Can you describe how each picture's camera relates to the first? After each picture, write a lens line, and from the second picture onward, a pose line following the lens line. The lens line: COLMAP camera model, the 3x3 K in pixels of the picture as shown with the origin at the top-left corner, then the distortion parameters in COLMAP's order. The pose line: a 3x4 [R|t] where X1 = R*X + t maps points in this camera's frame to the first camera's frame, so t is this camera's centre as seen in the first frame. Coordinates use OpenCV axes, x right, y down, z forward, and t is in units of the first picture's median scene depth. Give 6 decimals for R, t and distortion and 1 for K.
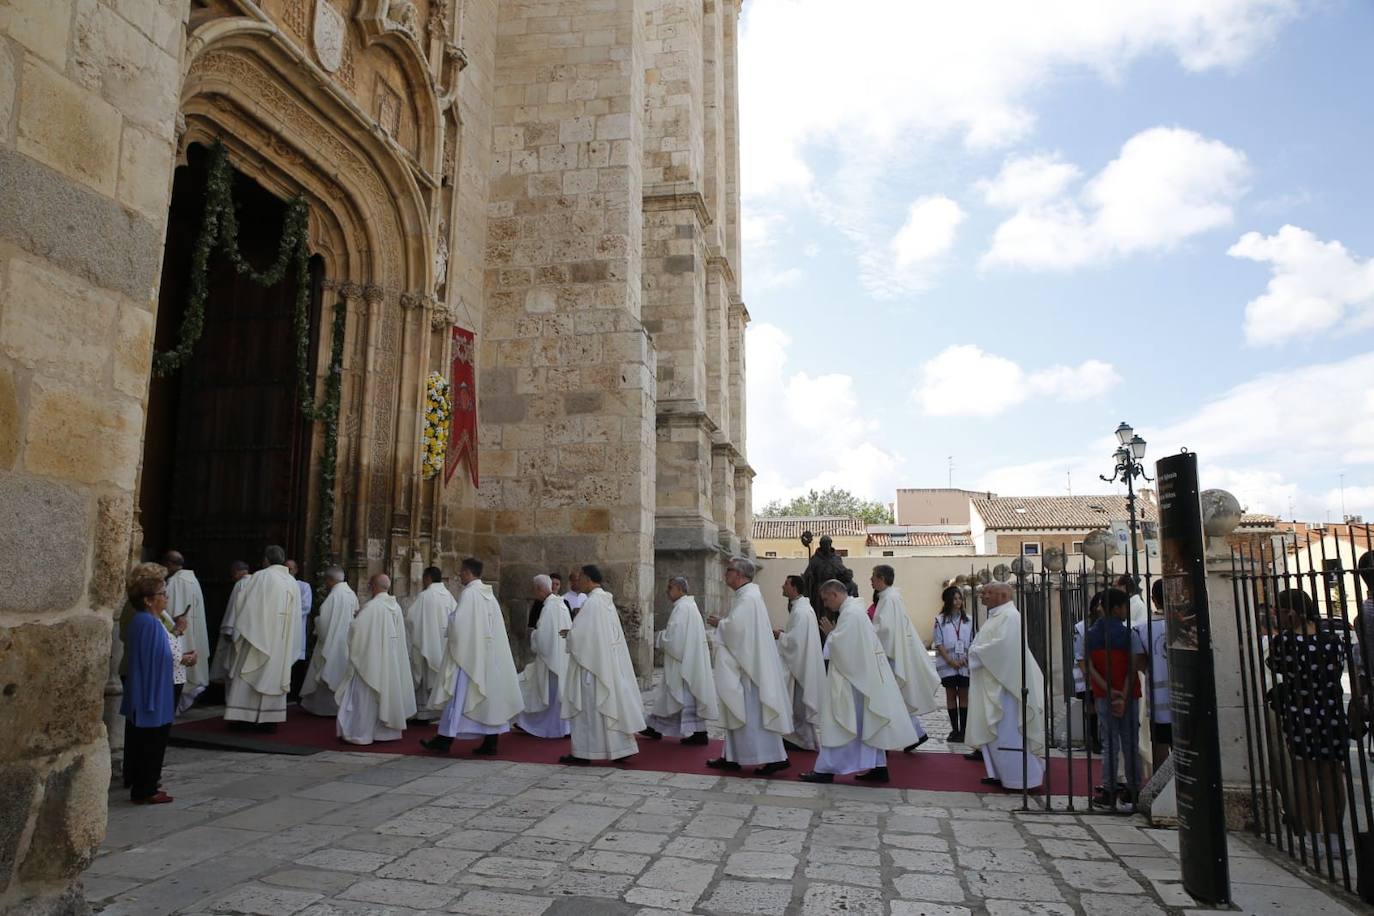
lens RADIAL K [[949.9, 0, 687.0], [0, 949.9, 458.0], [0, 0, 1]] dist [-0.118721, -0.000085]
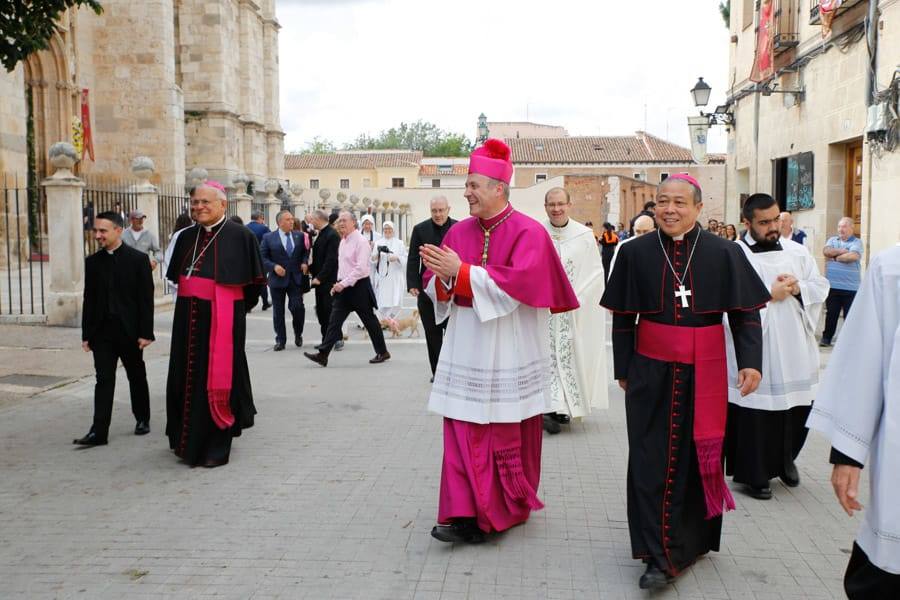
lens RADIAL K [[976.0, 0, 450.0], [0, 976.0, 300.0], [0, 0, 1]] dist [-0.030744, 0.165248]
pose [[0.992322, -0.016223, 0.122616, 0.290208], [-0.012161, 0.973760, 0.227253, -0.174544], [-0.123085, -0.226999, 0.966086, -1.284882]]
